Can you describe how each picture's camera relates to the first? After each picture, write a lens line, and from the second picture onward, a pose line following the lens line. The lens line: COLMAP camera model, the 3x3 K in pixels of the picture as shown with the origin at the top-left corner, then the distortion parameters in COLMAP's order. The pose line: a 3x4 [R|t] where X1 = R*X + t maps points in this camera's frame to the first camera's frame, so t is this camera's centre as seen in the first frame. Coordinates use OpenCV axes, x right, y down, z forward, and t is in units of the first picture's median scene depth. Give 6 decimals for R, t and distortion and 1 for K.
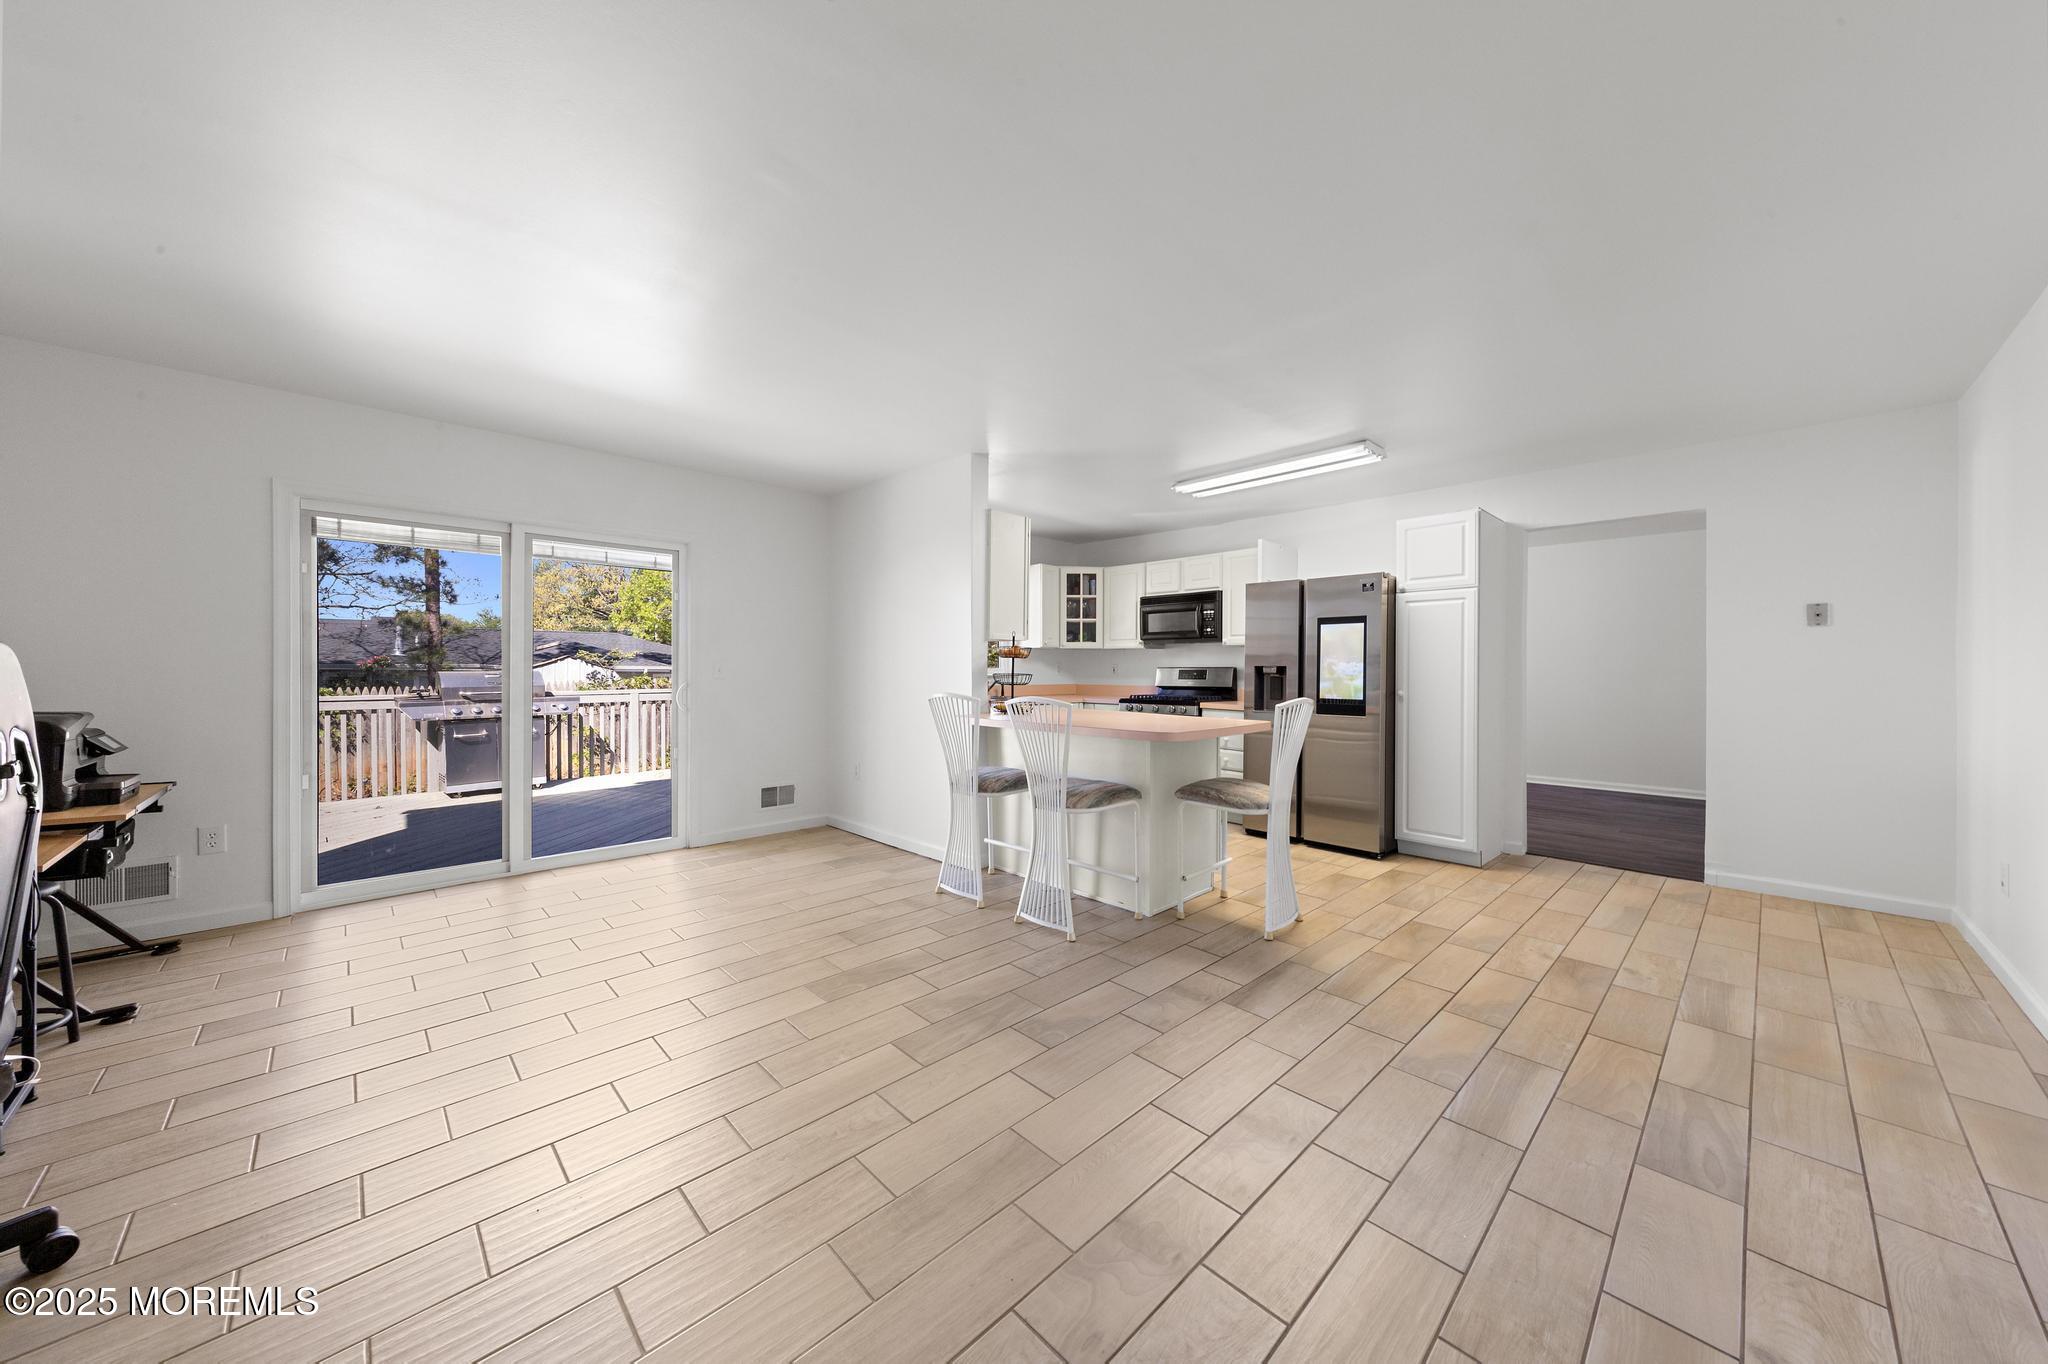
lens RADIAL K [[678.8, 0, 1027.1], [0, 678.8, 673.3], [0, 0, 1]] dist [0.004653, -0.000497]
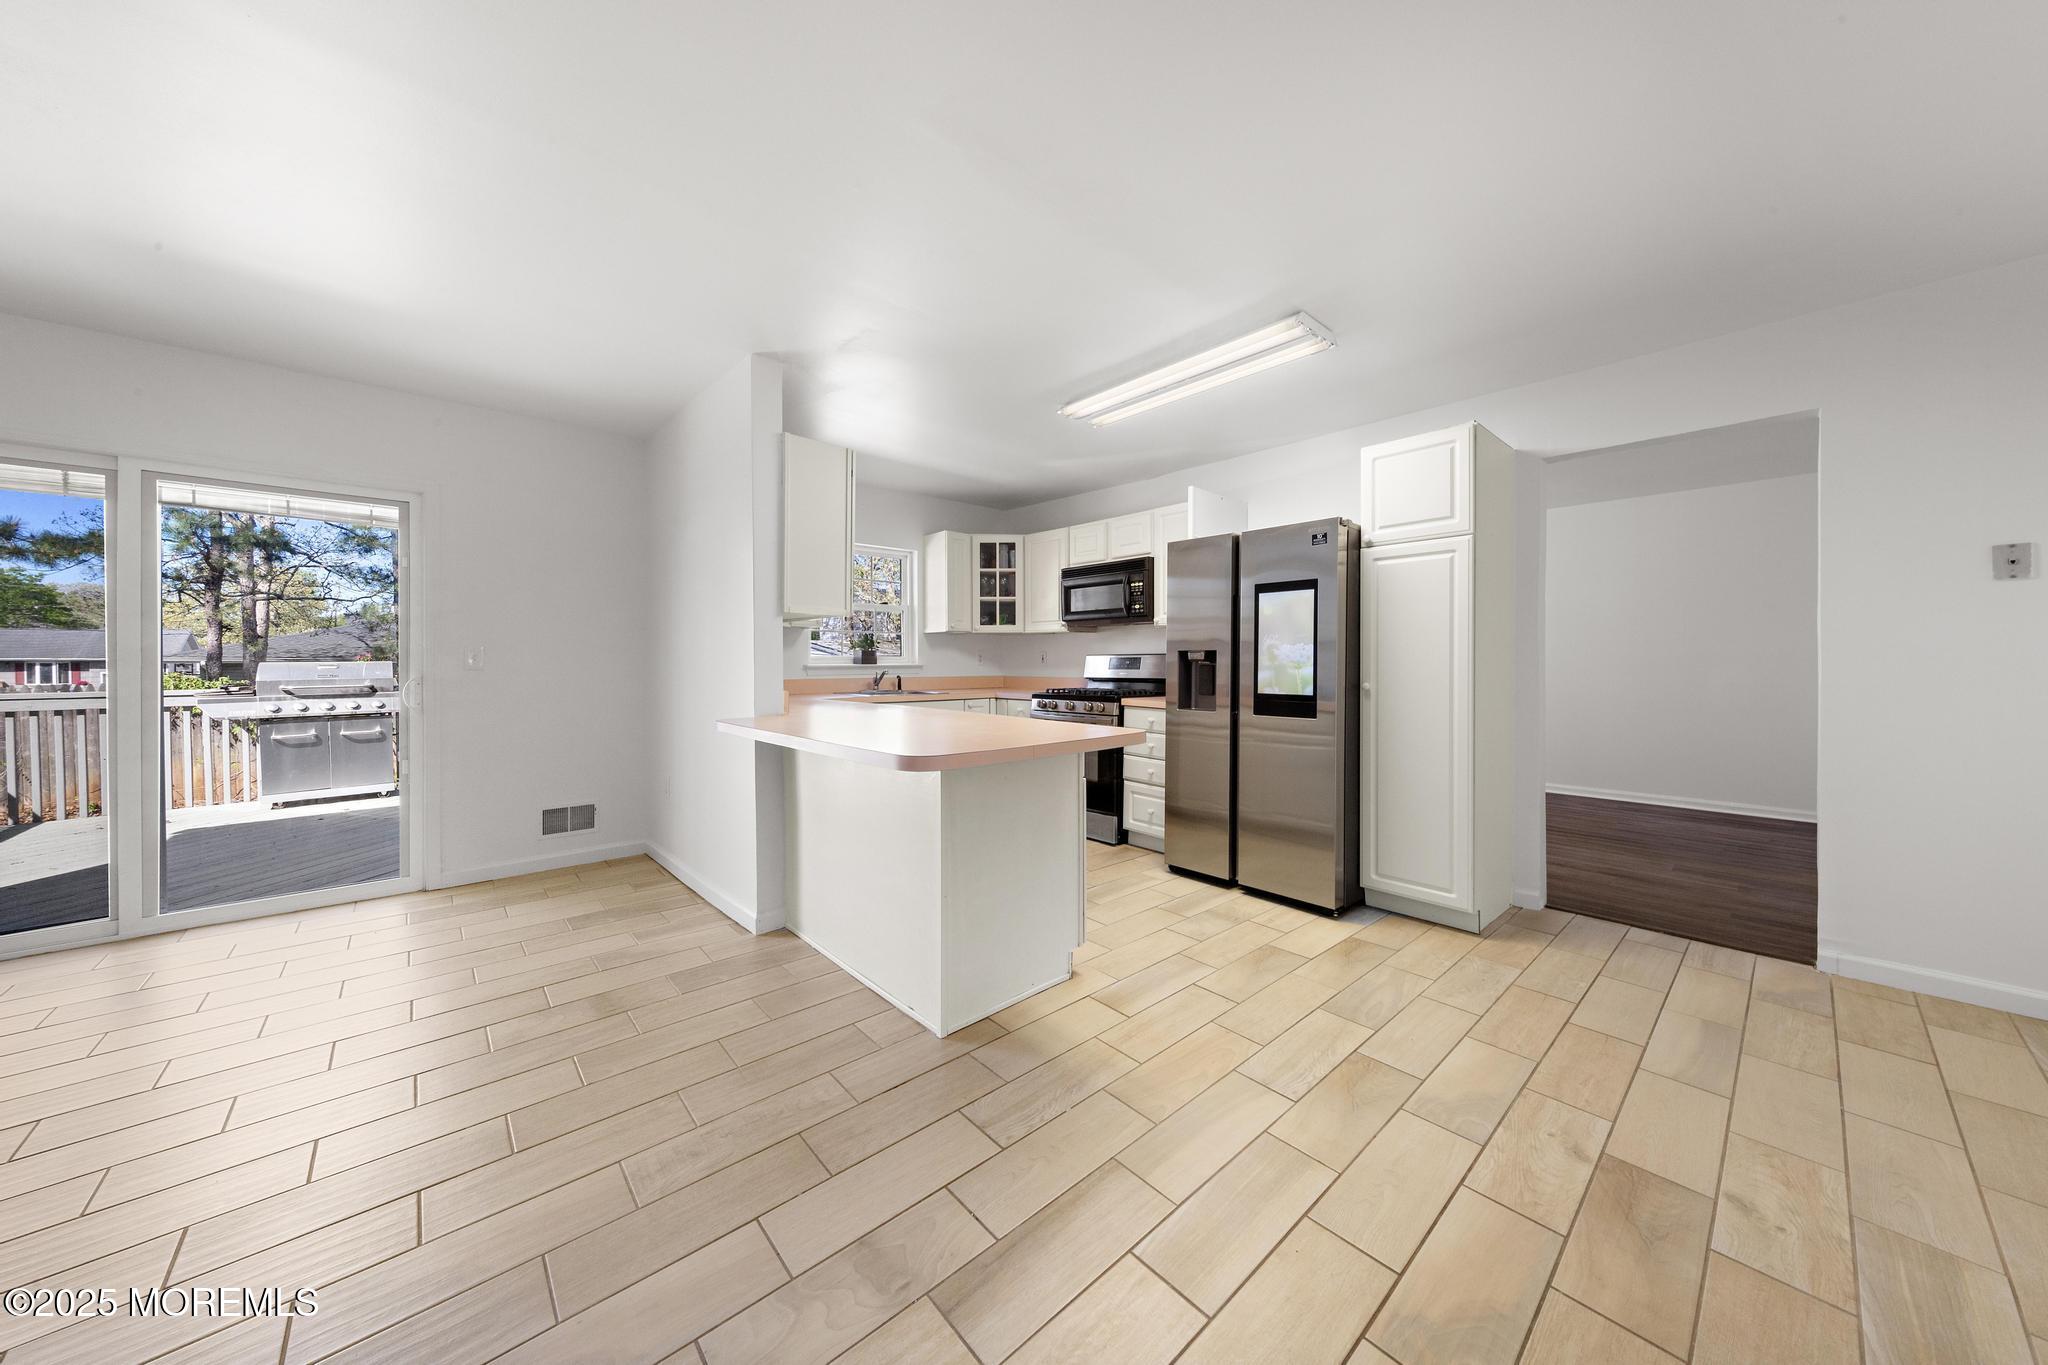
lens RADIAL K [[678.8, 0, 1013.5], [0, 678.8, 666.5], [0, 0, 1]] dist [0.004653, -0.000497]
pose [[0.999462, -0.003396, -0.032628, 0.176309], [0.003460, 0.999992, 0.001924, 0.004951], [0.032621, -0.002036, 0.999466, 0.236242]]
